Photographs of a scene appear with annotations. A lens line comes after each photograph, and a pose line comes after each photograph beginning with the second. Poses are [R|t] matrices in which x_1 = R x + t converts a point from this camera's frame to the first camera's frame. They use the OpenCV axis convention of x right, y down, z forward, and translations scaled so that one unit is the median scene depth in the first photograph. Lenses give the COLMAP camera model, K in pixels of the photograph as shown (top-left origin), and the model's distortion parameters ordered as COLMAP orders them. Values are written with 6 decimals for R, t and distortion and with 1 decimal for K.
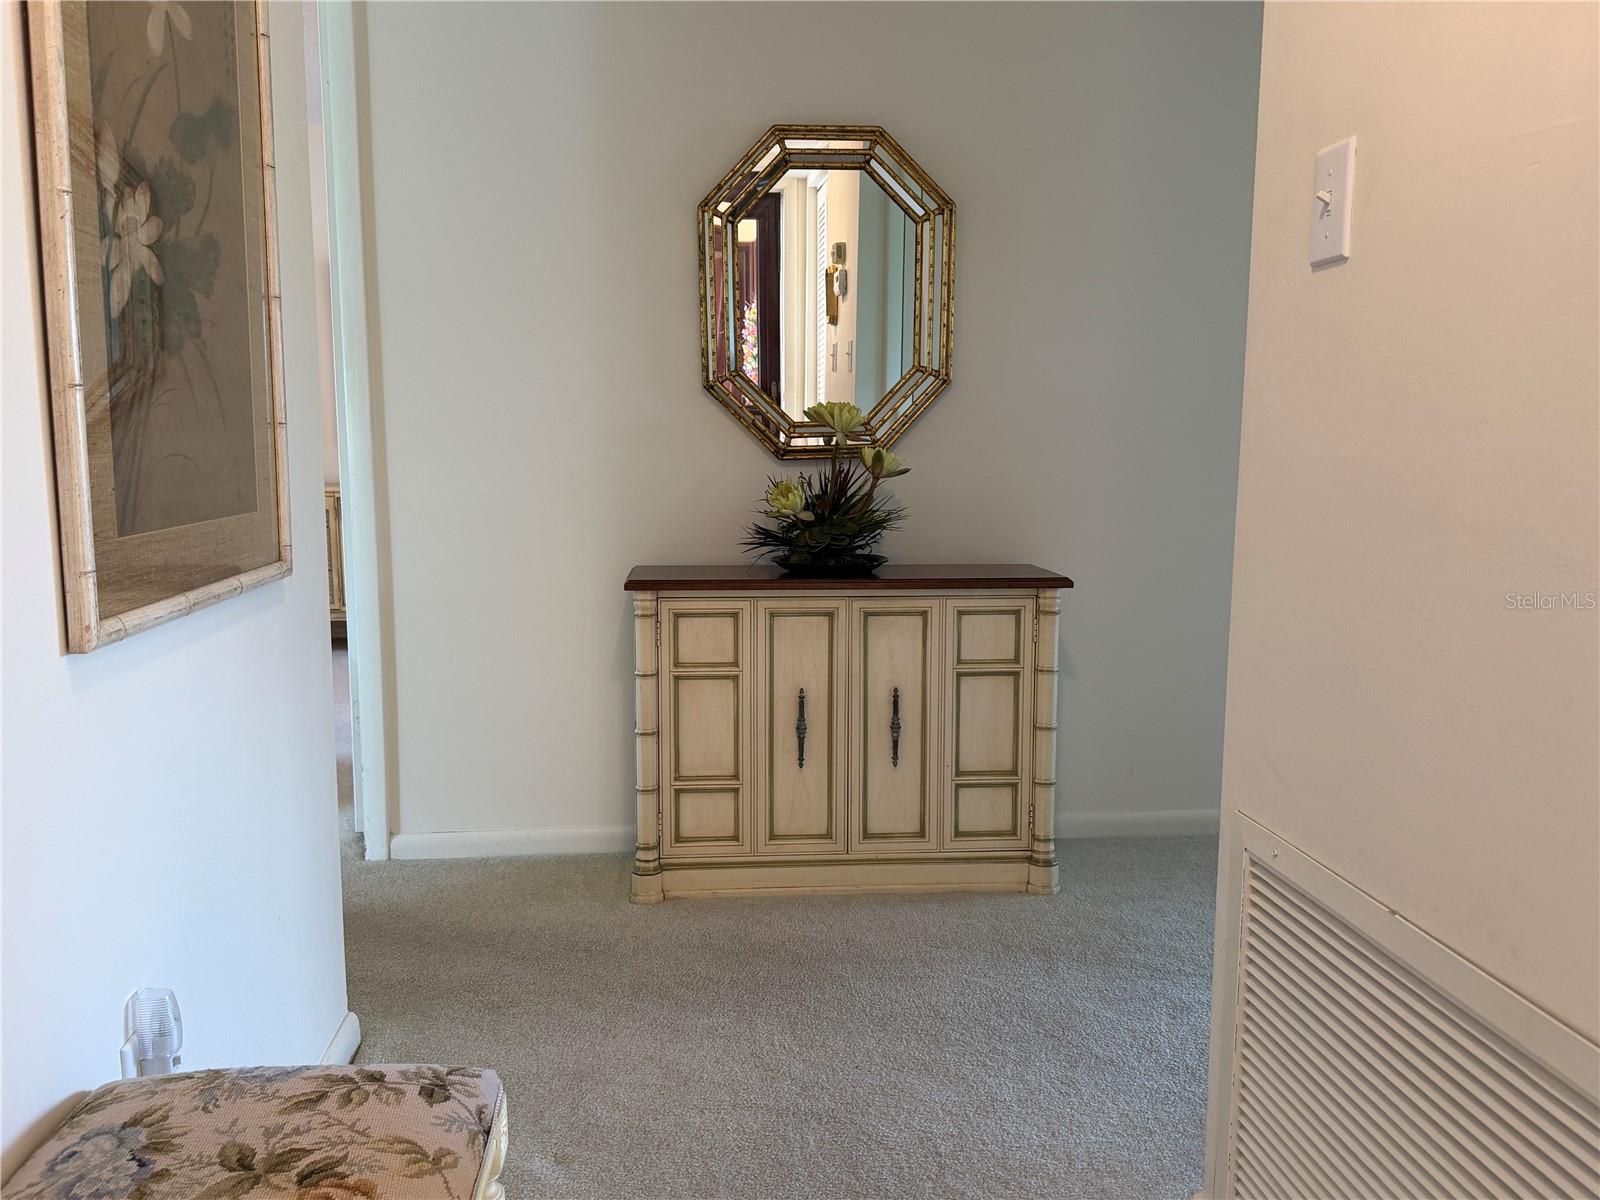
lens RADIAL K [[1186.5, 0, 800.0], [0, 1186.5, 600.0], [0, 0, 1]] dist [-0.083355, -0.000343]
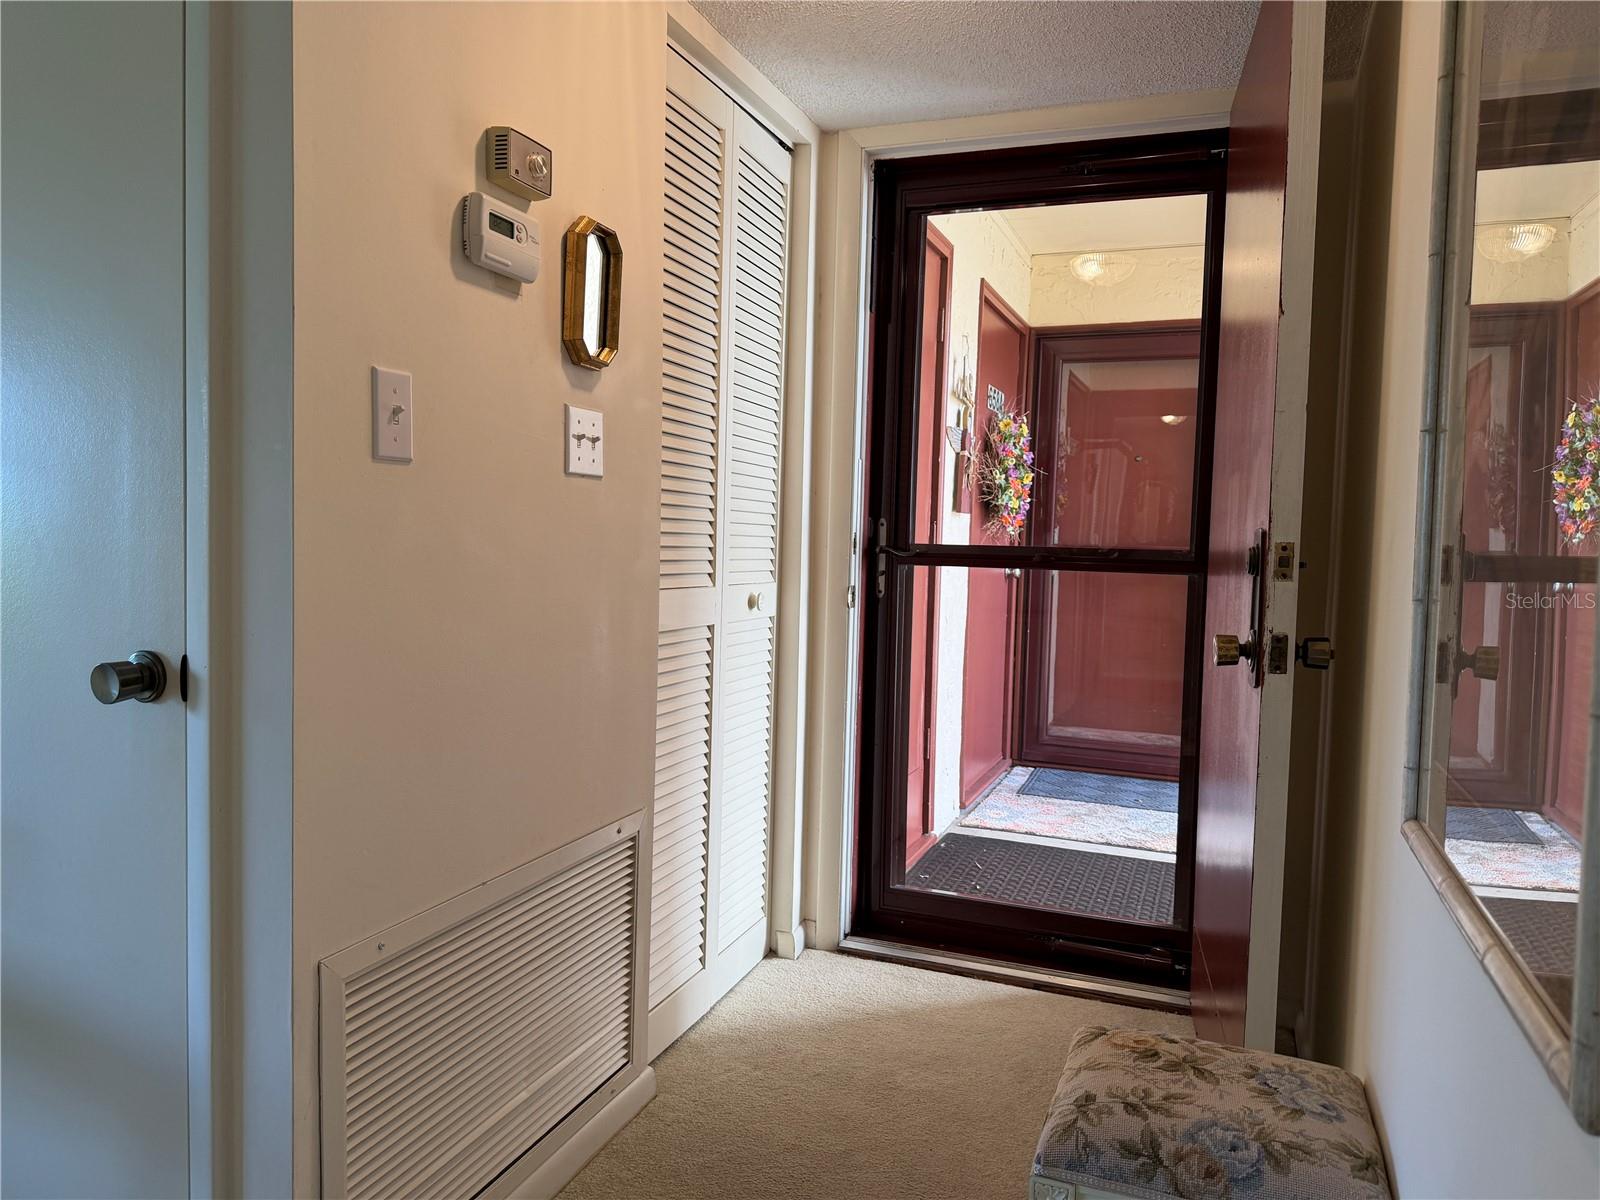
lens RADIAL K [[1119.7, 0, 789.8], [0, 1119.7, 608.3], [0, 0, 1]] dist [0.060450, -0.086018]
pose [[-0.885490, -0.062566, 0.460427, -0.641173], [0.023424, 0.983623, 0.178710, -0.439224], [-0.464068, 0.169031, -0.869523, 2.443374]]
